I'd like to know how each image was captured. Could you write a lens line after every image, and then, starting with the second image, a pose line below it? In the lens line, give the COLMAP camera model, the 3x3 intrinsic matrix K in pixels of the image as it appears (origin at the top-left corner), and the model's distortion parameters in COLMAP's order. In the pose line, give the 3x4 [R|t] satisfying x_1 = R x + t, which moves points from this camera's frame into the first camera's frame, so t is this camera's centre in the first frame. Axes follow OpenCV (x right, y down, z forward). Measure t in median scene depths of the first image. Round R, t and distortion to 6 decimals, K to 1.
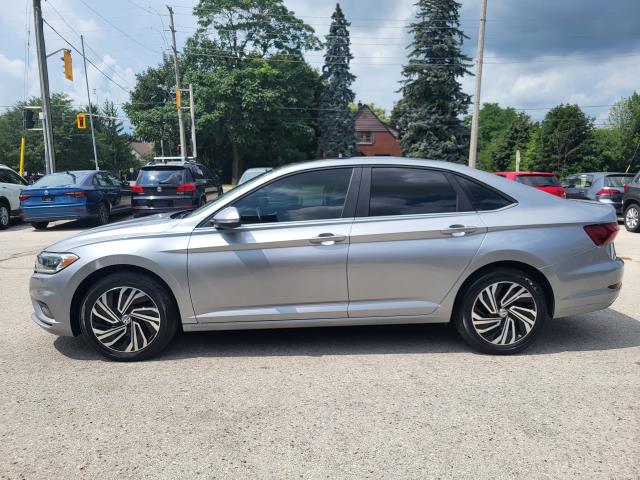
lens RADIAL K [[488.3, 0, 325.4], [0, 488.3, 239.2], [0, 0, 1]] dist [0.031486, -0.003509]
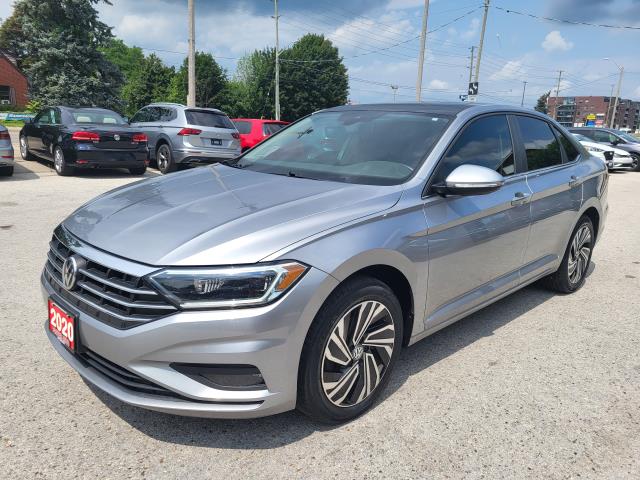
lens RADIAL K [[486.9, 0, 320.0], [0, 486.9, 240.0], [0, 0, 1]] dist [0.032806, -0.002858]
pose [[0.735982, -0.124293, 0.665493, -0.242635], [0.048980, 0.990202, 0.130770, -0.017566], [-0.675227, -0.063649, 0.734859, 0.171761]]
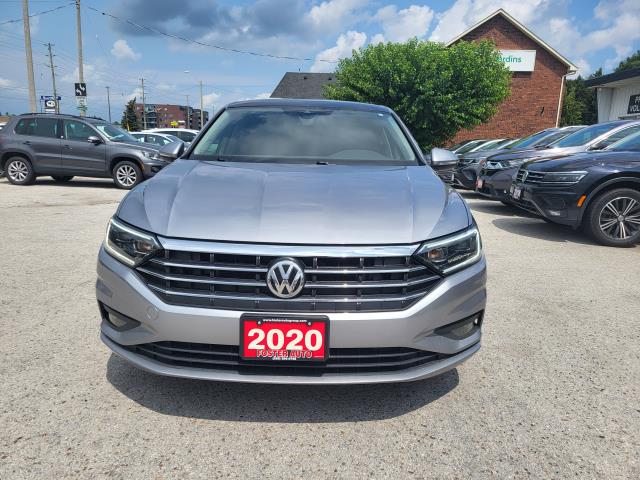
lens RADIAL K [[486.9, 0, 320.0], [0, 486.9, 240.0], [0, 0, 1]] dist [0.032806, -0.002858]
pose [[0.040467, -0.185982, 0.981720, -0.340129], [0.099941, 0.978351, 0.181224, -0.025313], [-0.994170, 0.090780, 0.058178, 0.341928]]
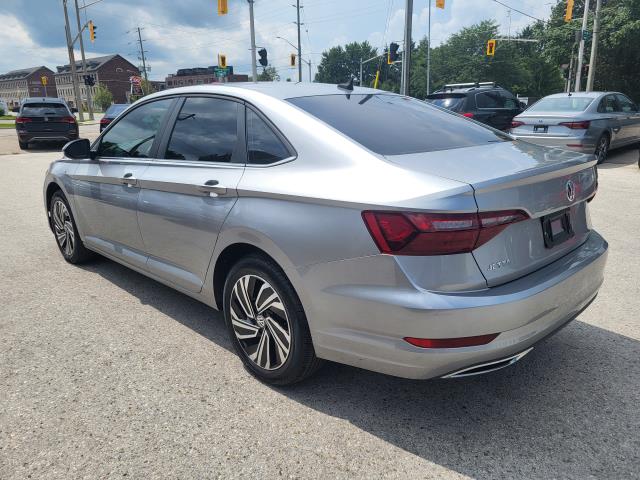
lens RADIAL K [[473.4, 0, 320.0], [0, 473.4, 240.0], [0, 0, 1]] dist [0.066503, 0.000327]
pose [[0.666097, 0.193626, -0.720295, 0.256462], [-0.082865, 0.978949, 0.186526, -0.025248], [0.741248, -0.064557, 0.668120, 0.190154]]
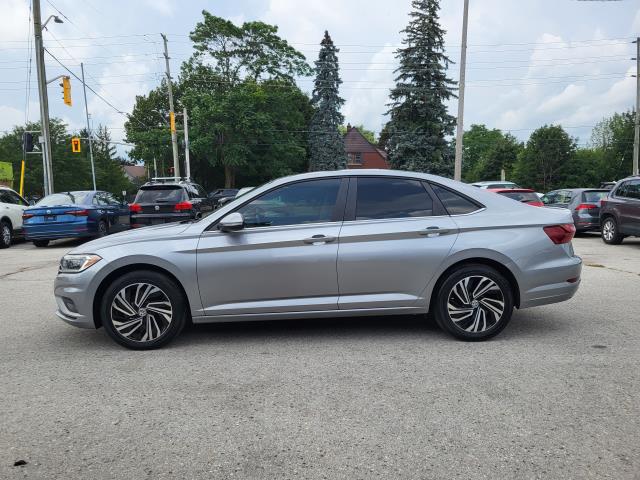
lens RADIAL K [[486.9, 0, 320.0], [0, 486.9, 240.0], [0, 0, 1]] dist [0.032806, -0.002858]
pose [[0.999934, -0.008819, 0.007405, -0.000879], [0.009121, 0.999086, -0.041751, 0.013929], [-0.007030, 0.041815, 0.999101, -0.039399]]
